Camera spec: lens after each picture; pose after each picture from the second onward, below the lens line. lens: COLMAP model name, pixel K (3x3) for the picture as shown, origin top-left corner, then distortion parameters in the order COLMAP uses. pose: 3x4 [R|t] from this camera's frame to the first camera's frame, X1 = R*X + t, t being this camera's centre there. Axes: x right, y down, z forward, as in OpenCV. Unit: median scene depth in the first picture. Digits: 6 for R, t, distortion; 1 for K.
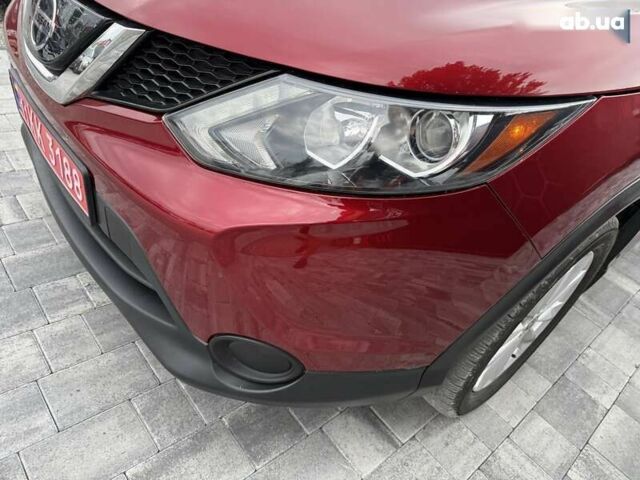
lens RADIAL K [[451.1, 0, 314.3], [0, 451.1, 245.0], [0, 0, 1]] dist [0.038762, -0.044024]
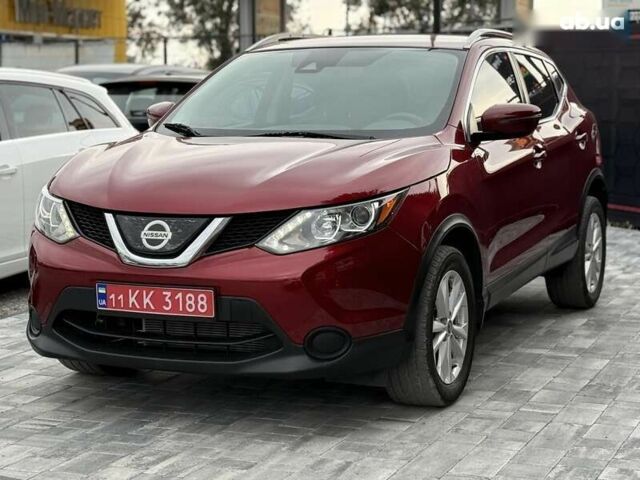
lens RADIAL K [[1398.8, 0, 319.5], [0, 1398.8, 240.4], [0, 0, 1]] dist [0.136894, 0.000000]
pose [[0.869293, -0.277234, 0.409232, -1.865215], [0.434836, 0.822590, -0.366419, 1.545953], [-0.235047, 0.496474, 0.835623, -3.179584]]
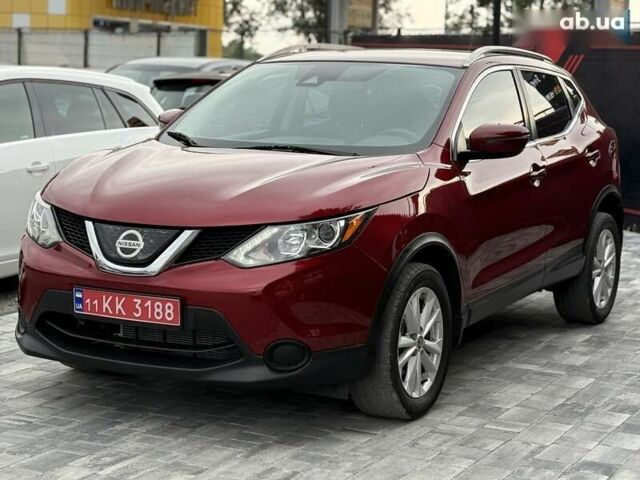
lens RADIAL K [[1398.8, 0, 318.6], [0, 1398.8, 239.2], [0, 0, 1]] dist [0.136894, 0.000000]
pose [[0.907494, -0.248124, 0.338954, -1.480989], [0.375551, 0.840734, -0.390035, 1.710137], [-0.188193, 0.481249, 0.856144, -3.451495]]
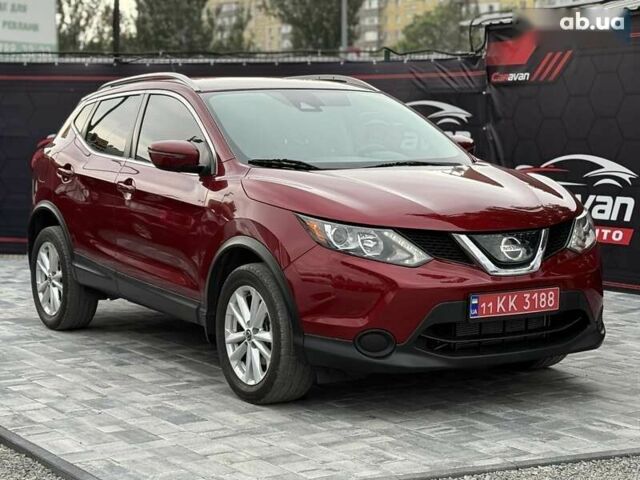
lens RADIAL K [[1396.9, 0, 319.7], [0, 1396.9, 239.9], [0, 0, 1]] dist [-0.006042, 0.000000]
pose [[0.145744, -0.315016, 0.937829, -5.623618], [0.629946, 0.760490, 0.157551, -1.721345], [-0.762841, 0.567820, 0.309280, -0.363369]]
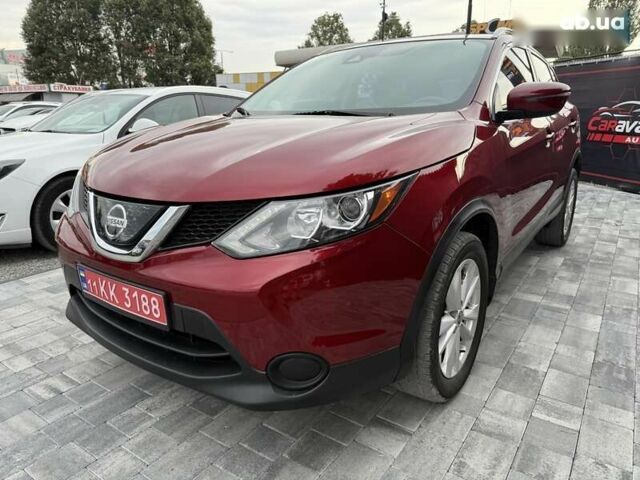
lens RADIAL K [[451.1, 0, 317.5], [0, 451.1, 242.8], [0, 0, 1]] dist [0.038762, -0.044024]
pose [[0.942222, -0.288909, 0.169558, -0.148020], [0.329289, 0.891765, -0.310362, 0.266317], [-0.061539, 0.348263, 0.935375, -0.461330]]
